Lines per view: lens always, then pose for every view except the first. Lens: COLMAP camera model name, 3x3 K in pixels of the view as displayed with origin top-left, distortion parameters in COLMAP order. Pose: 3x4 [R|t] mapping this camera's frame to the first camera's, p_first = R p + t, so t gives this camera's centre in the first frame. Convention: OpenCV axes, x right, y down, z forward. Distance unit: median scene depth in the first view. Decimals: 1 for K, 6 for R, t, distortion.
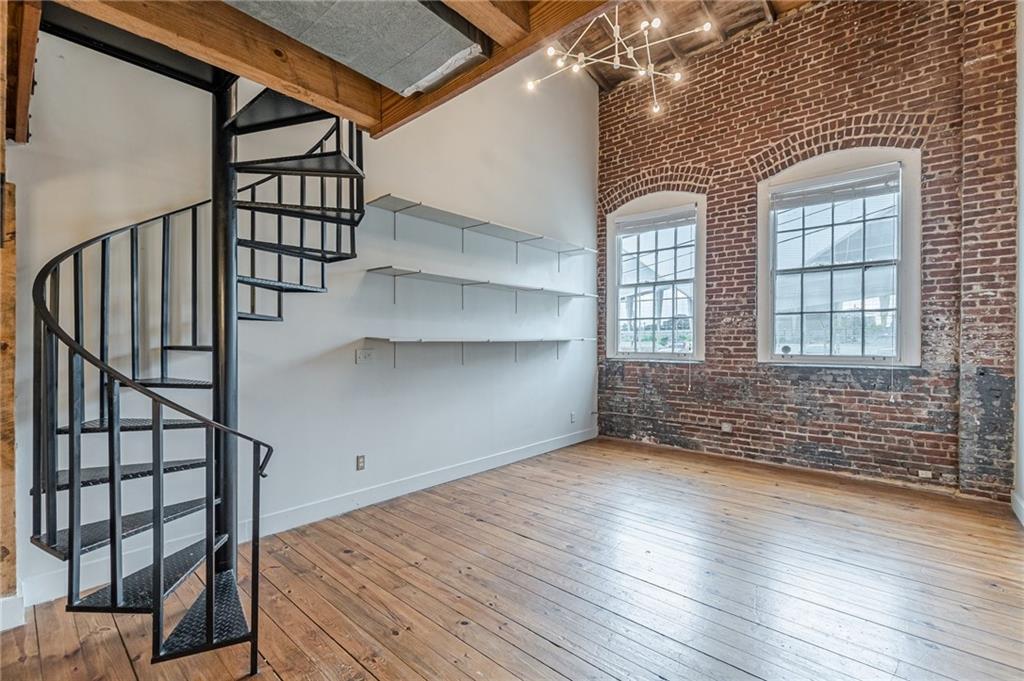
lens RADIAL K [[441.9, 0, 509.7], [0, 441.9, 343.4], [0, 0, 1]] dist [0.000239, -0.000318]
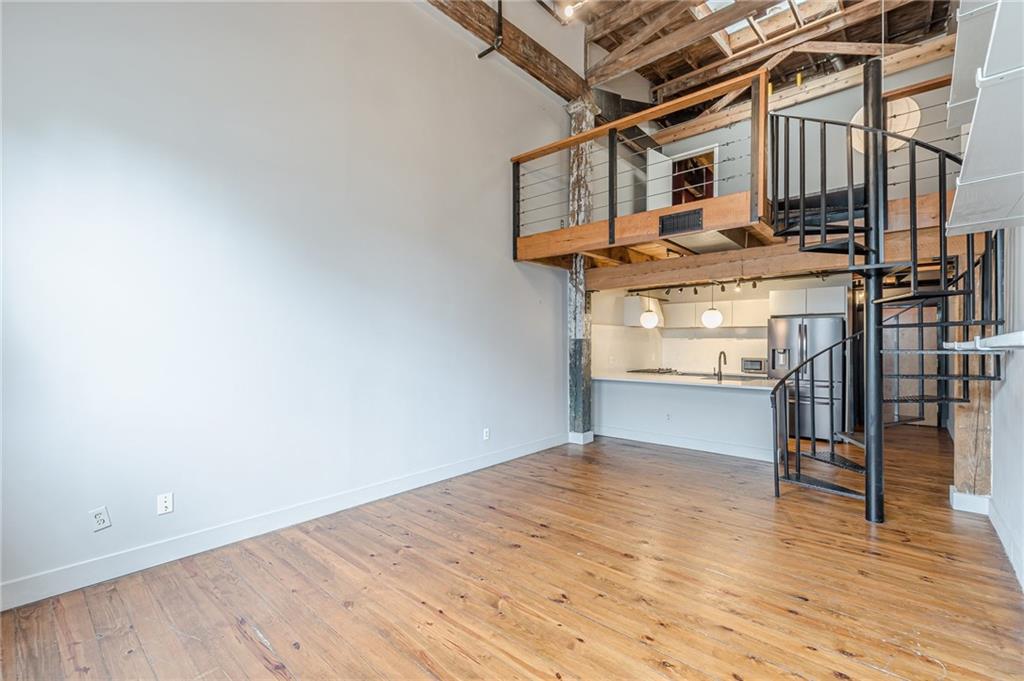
lens RADIAL K [[441.9, 0, 509.7], [0, 441.9, 343.4], [0, 0, 1]] dist [0.000239, -0.000318]
pose [[-0.999966, 0.001179, -0.008149, 0.288031], [0.001167, 0.999998, 0.001489, -0.008982], [0.008151, 0.001479, -0.999966, 1.194138]]
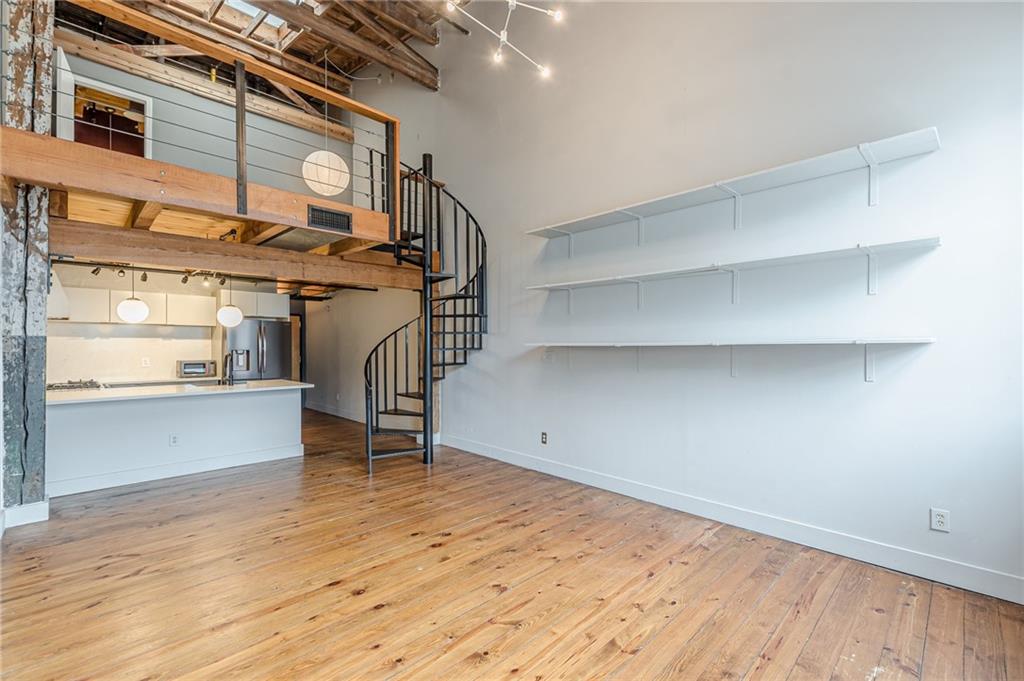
lens RADIAL K [[441.9, 0, 509.7], [0, 441.9, 343.4], [0, 0, 1]] dist [0.000239, -0.000318]
pose [[-0.061394, -0.000120, -0.998114, 0.743791], [-0.000807, 1.000000, -0.000070, -0.008661], [0.998113, 0.000802, -0.061394, 0.742811]]
